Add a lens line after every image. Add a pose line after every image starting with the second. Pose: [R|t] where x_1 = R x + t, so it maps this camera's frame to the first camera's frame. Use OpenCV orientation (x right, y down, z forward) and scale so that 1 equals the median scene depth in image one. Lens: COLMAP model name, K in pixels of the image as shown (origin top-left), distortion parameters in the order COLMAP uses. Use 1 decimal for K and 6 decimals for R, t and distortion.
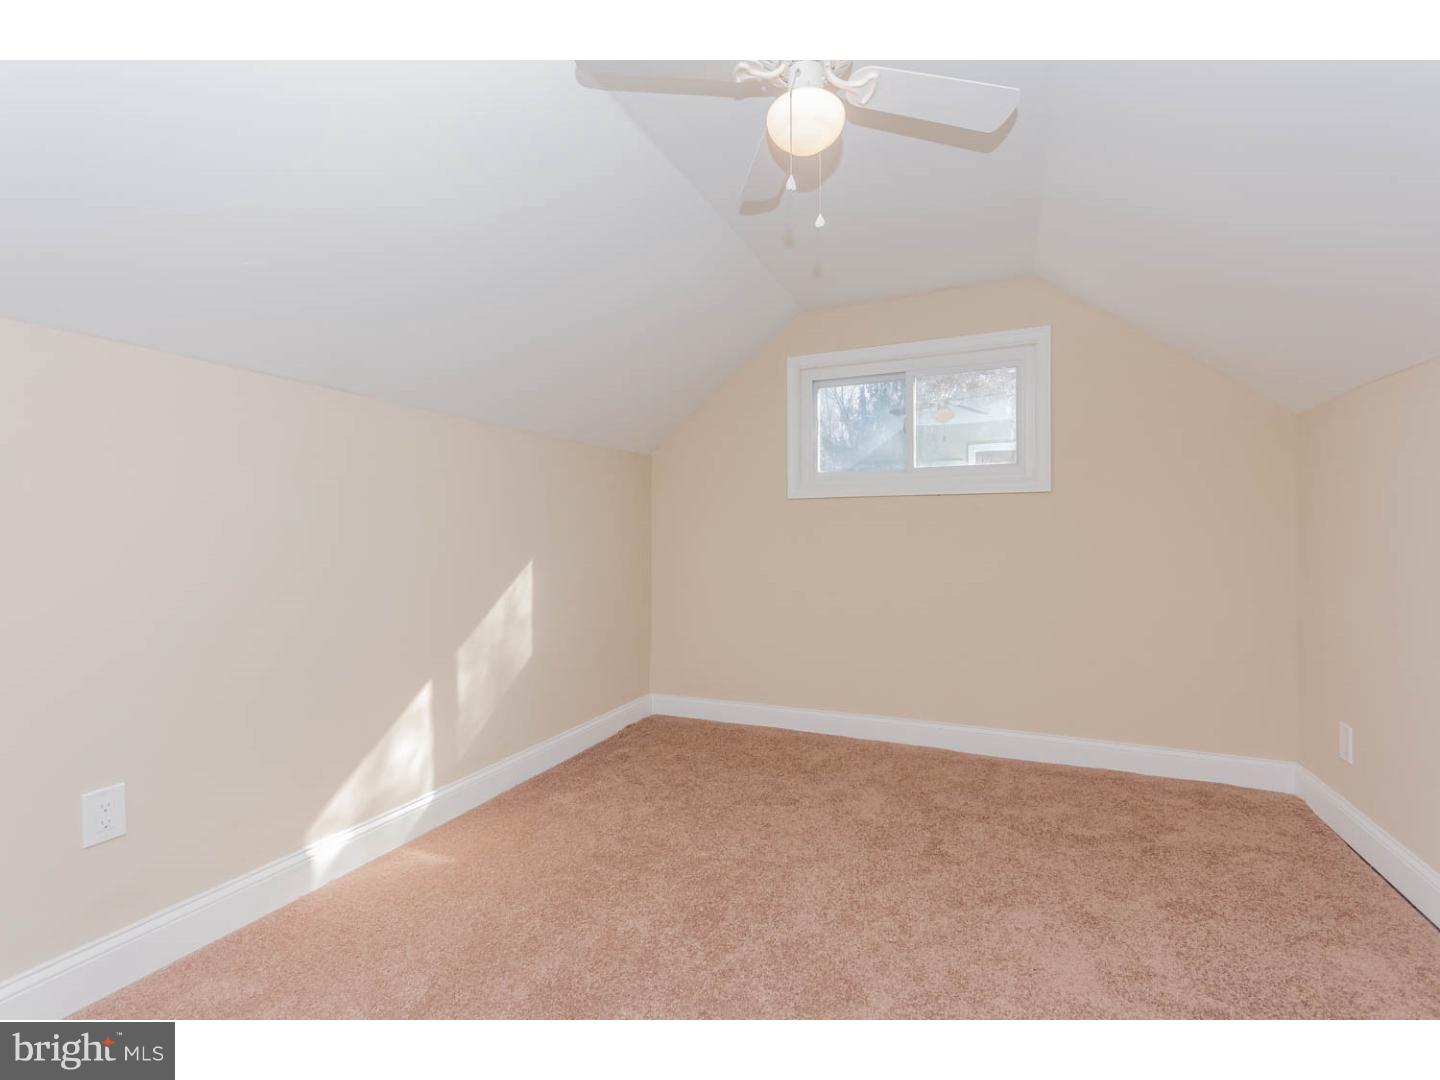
lens RADIAL K [[643.8, 0, 727.9], [0, 643.8, 536.4], [0, 0, 1]] dist [-0.000294, 0.001666]
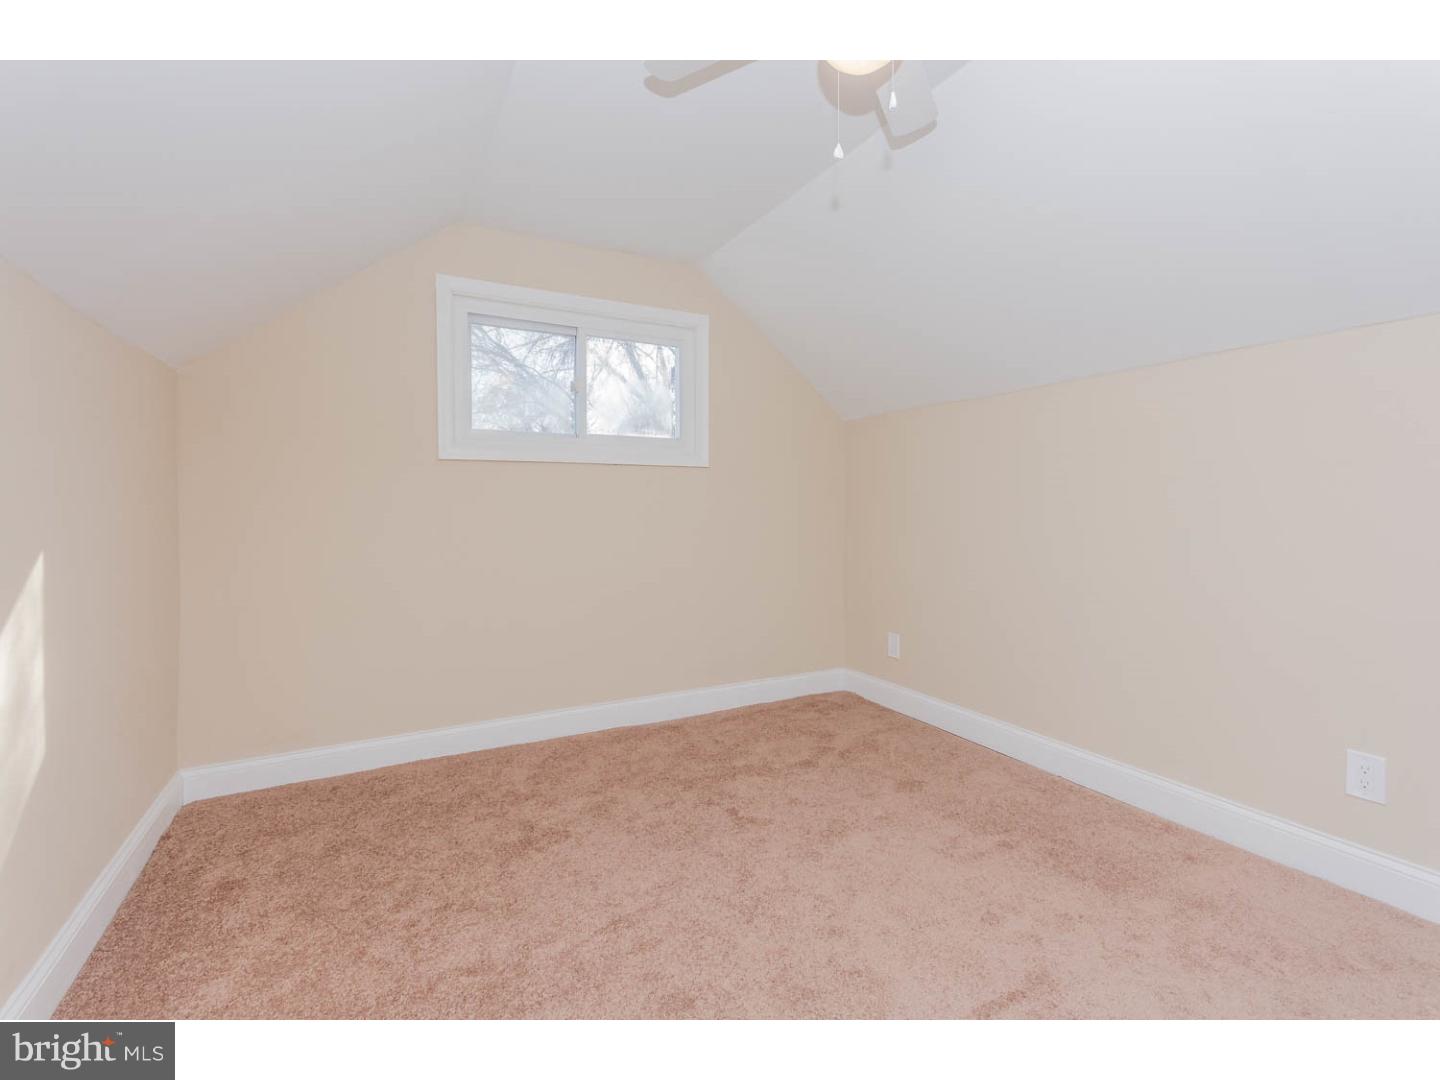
lens RADIAL K [[643.8, 0, 729.7], [0, 643.8, 517.1], [0, 0, 1]] dist [-0.000294, 0.001666]
pose [[0.617788, -0.007888, 0.786305, -0.336791], [0.002232, 0.999963, 0.008279, 0.007058], [-0.786342, -0.003360, 0.617783, 0.285373]]
